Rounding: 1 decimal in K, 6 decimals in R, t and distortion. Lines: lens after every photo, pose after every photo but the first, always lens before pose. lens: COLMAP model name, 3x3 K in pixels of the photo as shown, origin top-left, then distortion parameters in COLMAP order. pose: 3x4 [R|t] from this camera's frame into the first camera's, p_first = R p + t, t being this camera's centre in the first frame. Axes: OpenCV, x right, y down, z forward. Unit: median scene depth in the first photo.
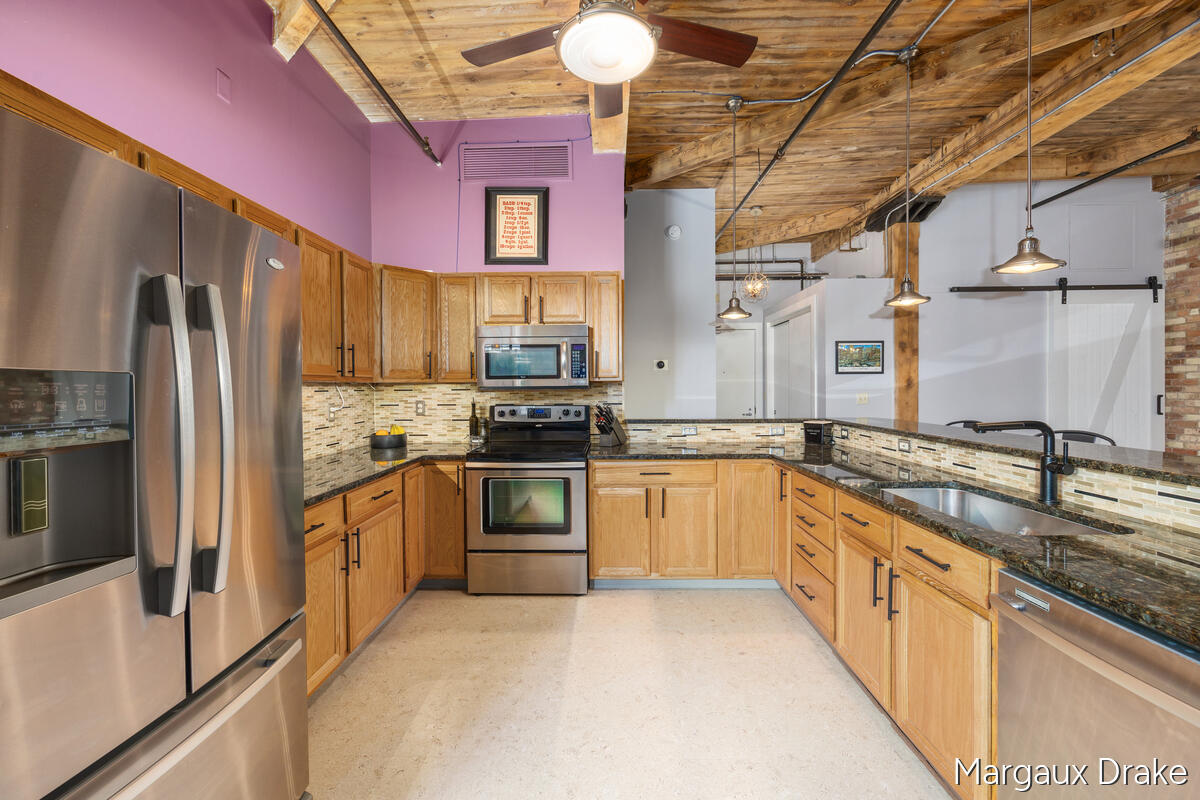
lens RADIAL K [[482.1, 0, 600.0], [0, 482.1, 396.3], [0, 0, 1]] dist [-0.000023, 0.000108]
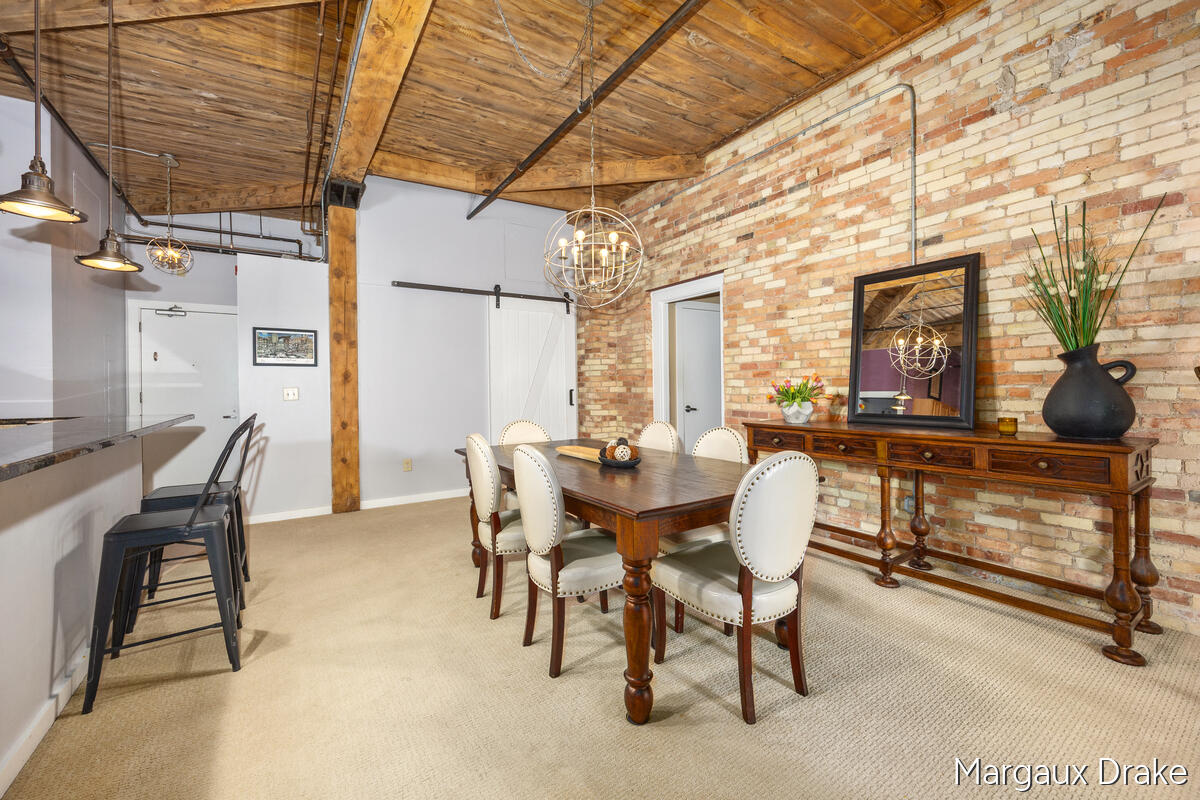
lens RADIAL K [[482.1, 0, 597.0], [0, 482.1, 393.1], [0, 0, 1]] dist [-0.000023, 0.000108]
pose [[0.828464, -0.005371, 0.560017, 0.526893], [0.012840, 0.999873, -0.009406, 0.019159], [-0.559895, 0.014983, 0.828428, -0.053000]]
